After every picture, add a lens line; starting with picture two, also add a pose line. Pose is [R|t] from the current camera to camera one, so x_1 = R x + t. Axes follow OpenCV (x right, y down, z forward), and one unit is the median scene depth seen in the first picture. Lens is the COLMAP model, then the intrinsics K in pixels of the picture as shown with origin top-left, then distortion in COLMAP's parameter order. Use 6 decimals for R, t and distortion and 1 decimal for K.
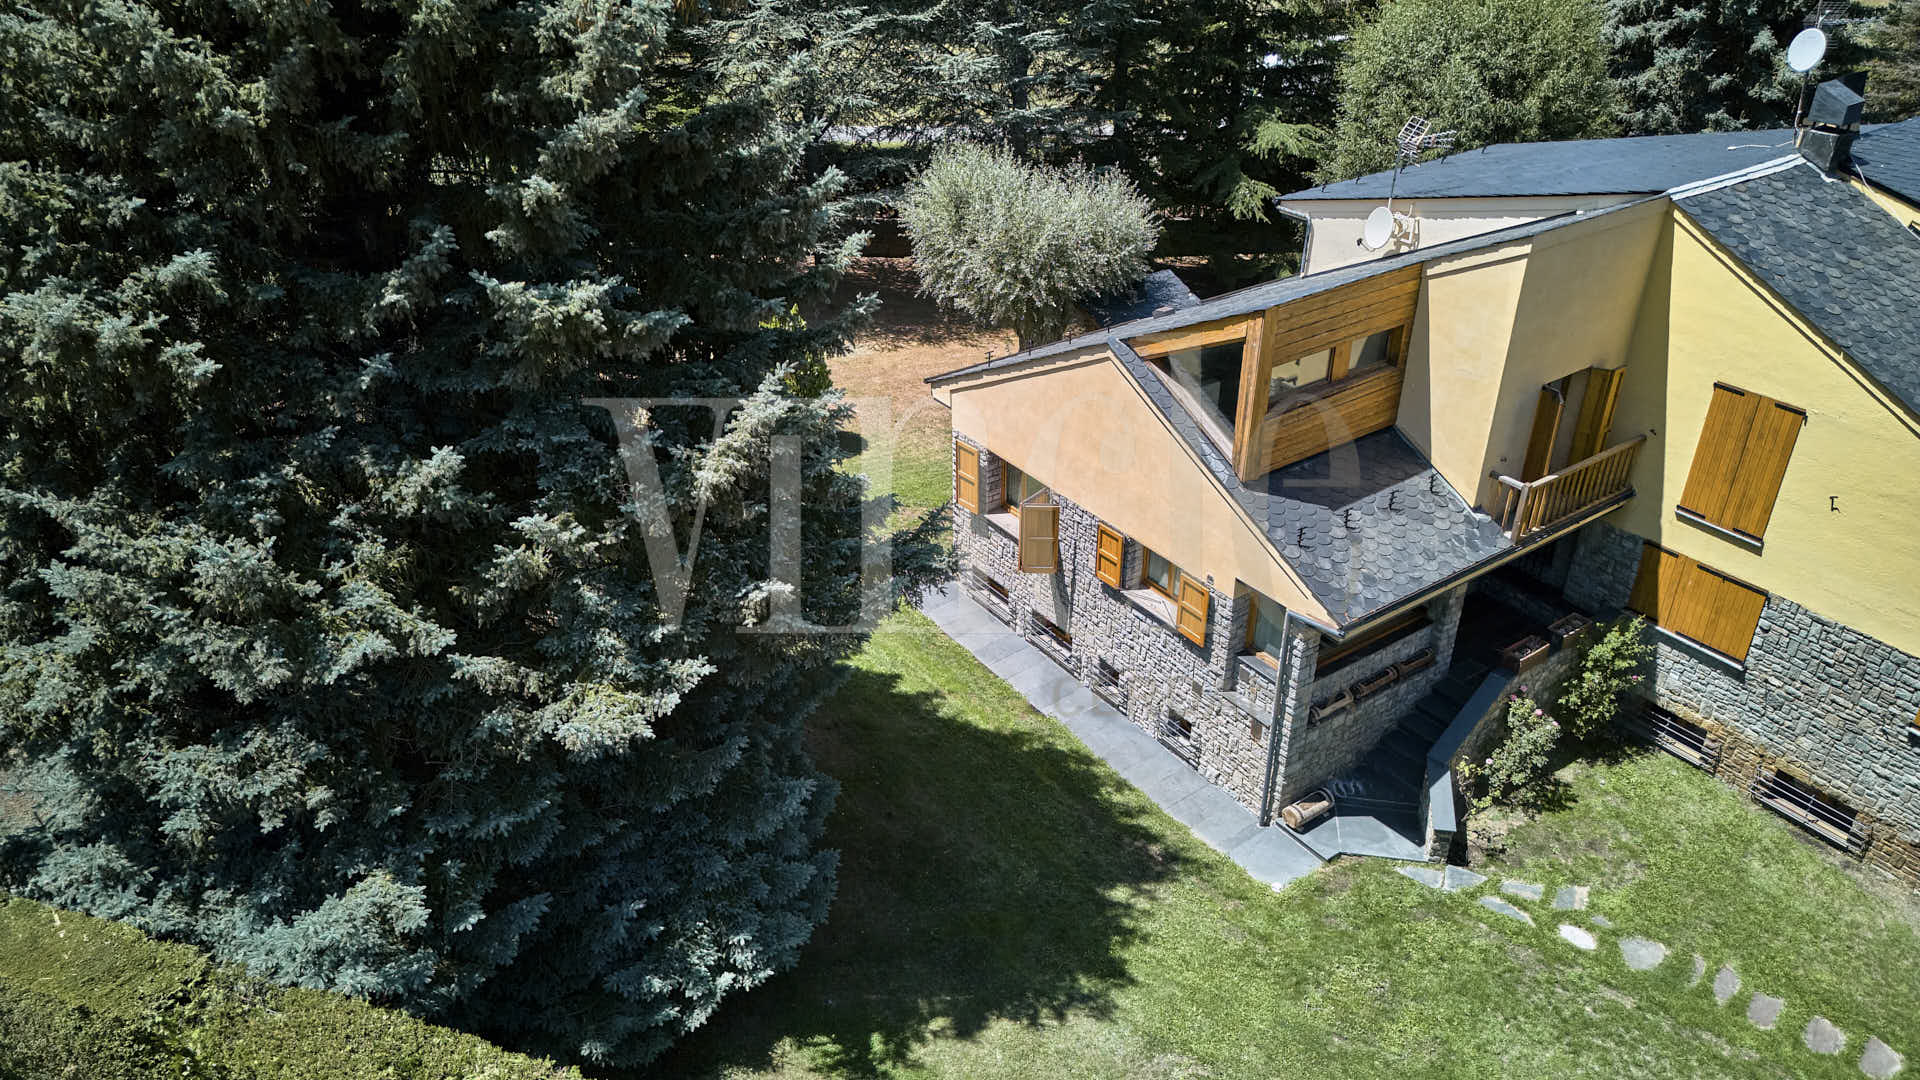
lens RADIAL K [[1342.1, 0, 963.8], [0, 1342.1, 540.6], [0, 0, 1]] dist [0.054231, -0.045302]
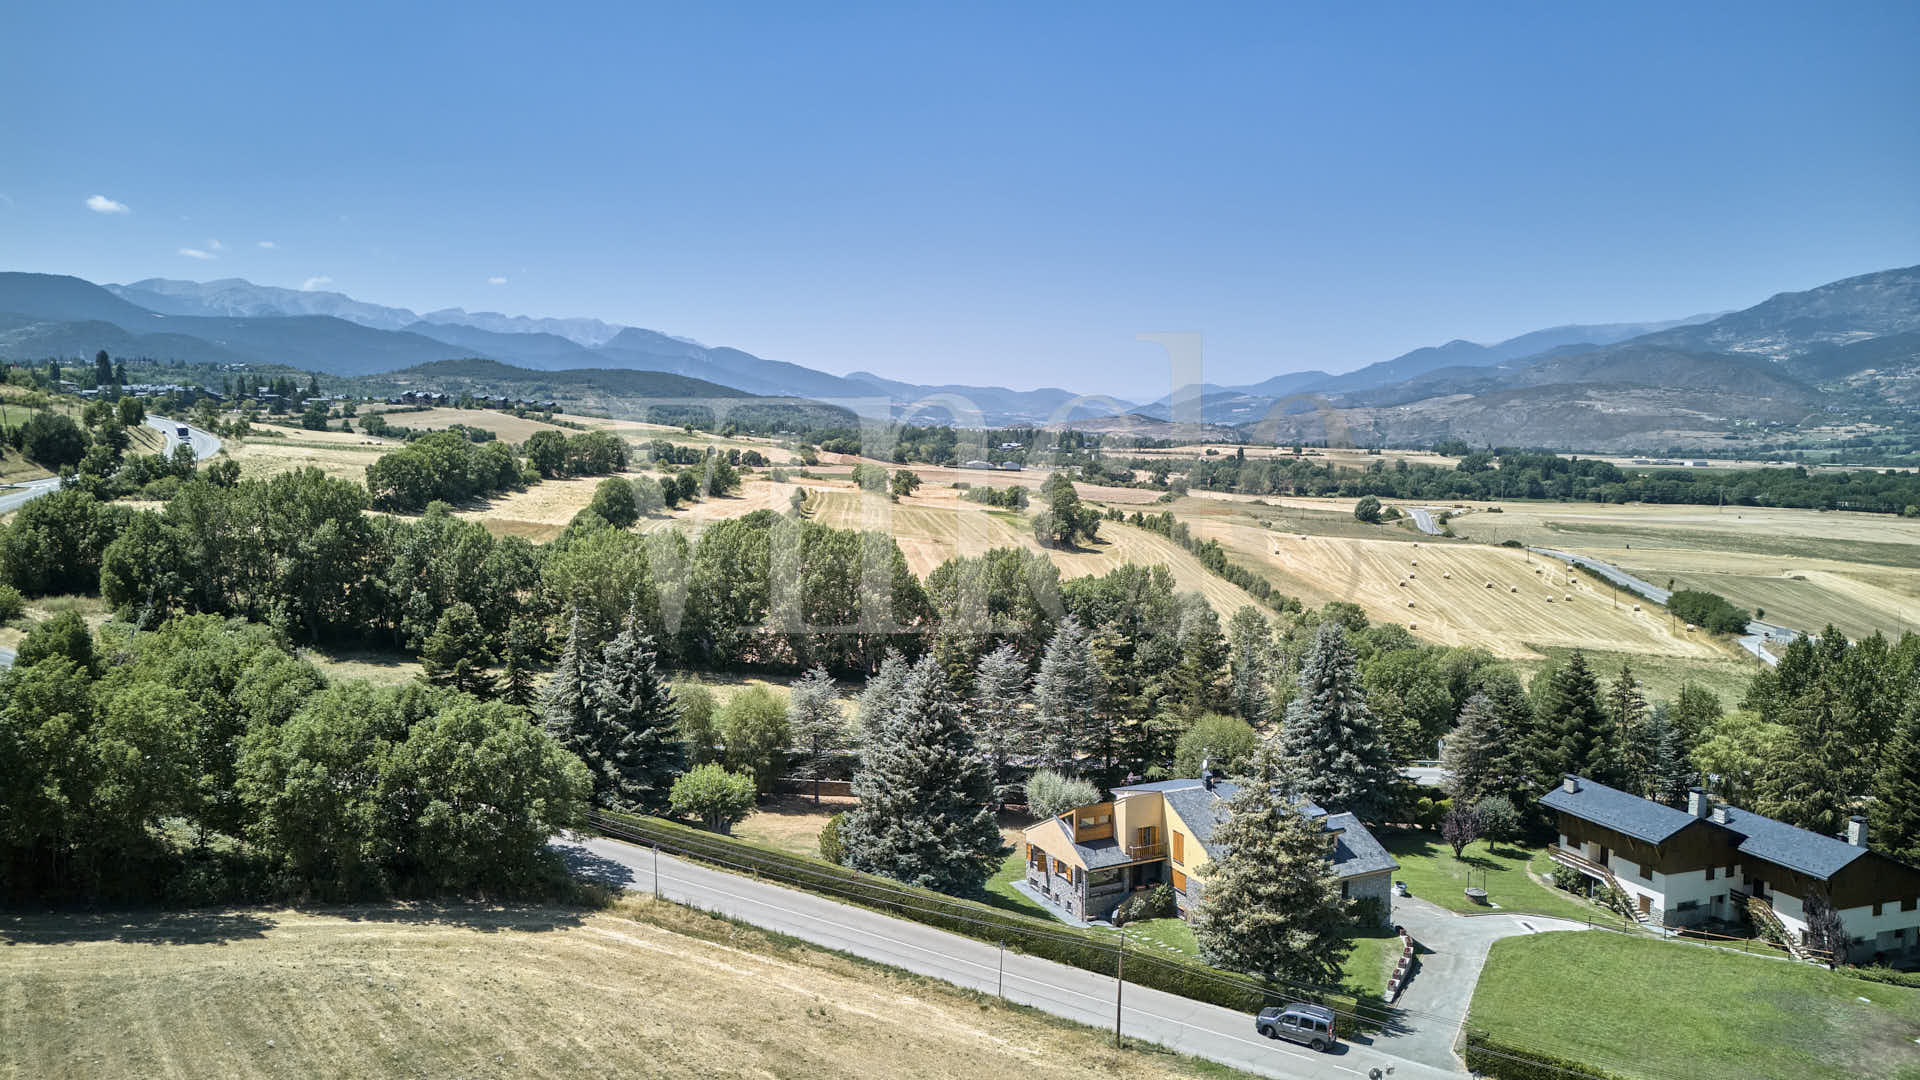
lens RADIAL K [[1342.1, 0, 963.8], [0, 1342.1, 540.6], [0, 0, 1]] dist [0.054231, -0.045302]
pose [[0.987405, 0.021913, -0.156690, 0.514437], [-0.085045, 0.908631, -0.408848, 0.940945], [0.133414, 0.417024, 0.899051, -3.732673]]
